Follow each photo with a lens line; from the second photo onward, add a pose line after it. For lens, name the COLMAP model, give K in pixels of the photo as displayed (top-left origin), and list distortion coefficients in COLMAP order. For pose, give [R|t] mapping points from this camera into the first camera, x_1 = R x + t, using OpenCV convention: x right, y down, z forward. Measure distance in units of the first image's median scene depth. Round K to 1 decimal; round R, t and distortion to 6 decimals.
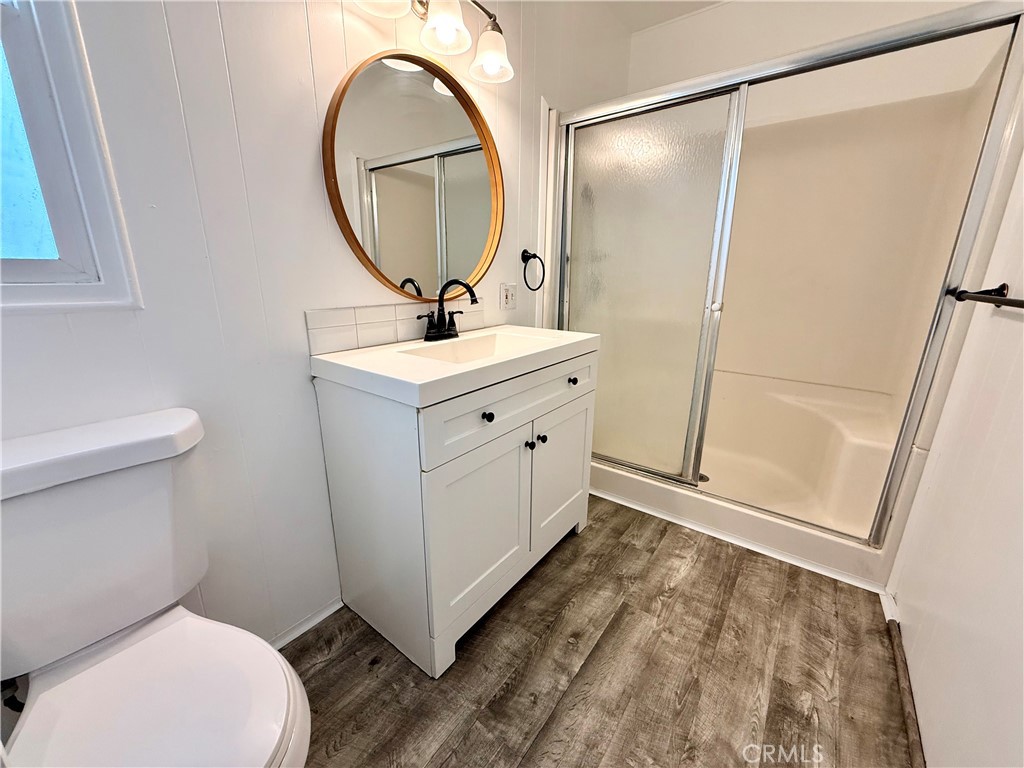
lens RADIAL K [[406.3, 0, 508.5], [0, 406.3, 384.8], [0, 0, 1]] dist [-0.000434, 0.000078]
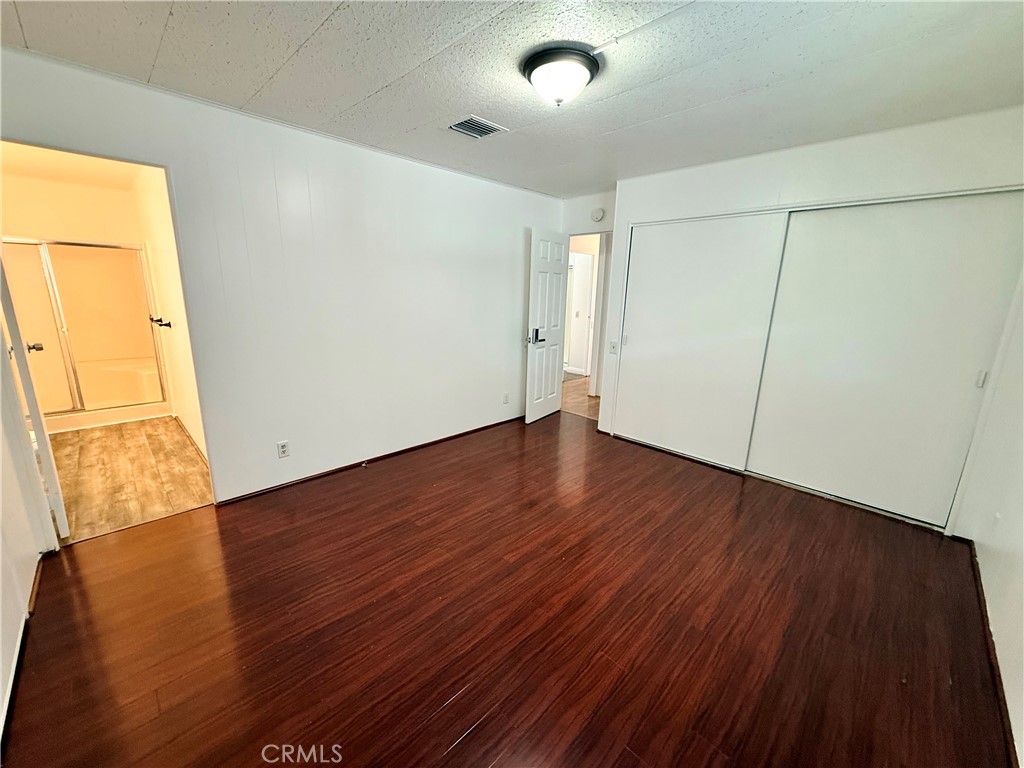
lens RADIAL K [[406.3, 0, 504.9], [0, 406.3, 384.4], [0, 0, 1]] dist [-0.000434, 0.000078]
pose [[0.130567, -0.220198, 0.966677, -1.635971], [0.240462, 0.952945, 0.184591, 0.315088], [-0.961837, 0.208348, 0.177373, -1.968145]]
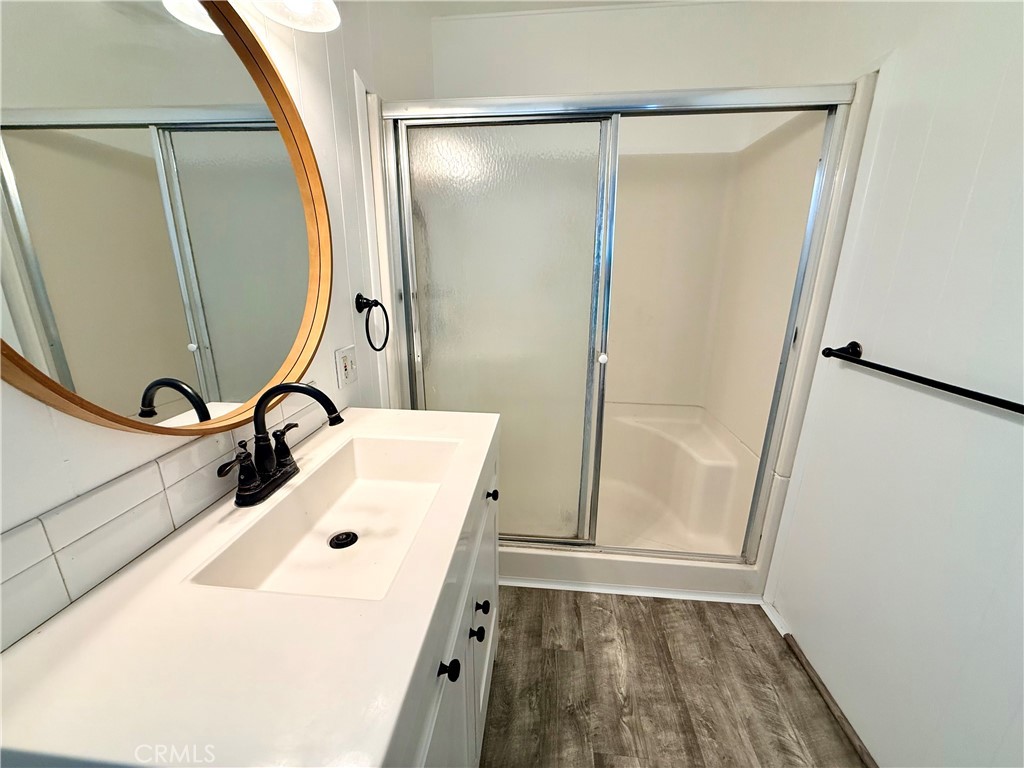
lens RADIAL K [[406.3, 0, 508.4], [0, 406.3, 385.8], [0, 0, 1]] dist [-0.000434, 0.000078]
pose [[0.849442, -0.147198, 0.506736, -0.145670], [0.139646, 0.988775, 0.053133, -0.225556], [-0.508869, 0.025630, 0.860462, 0.357449]]
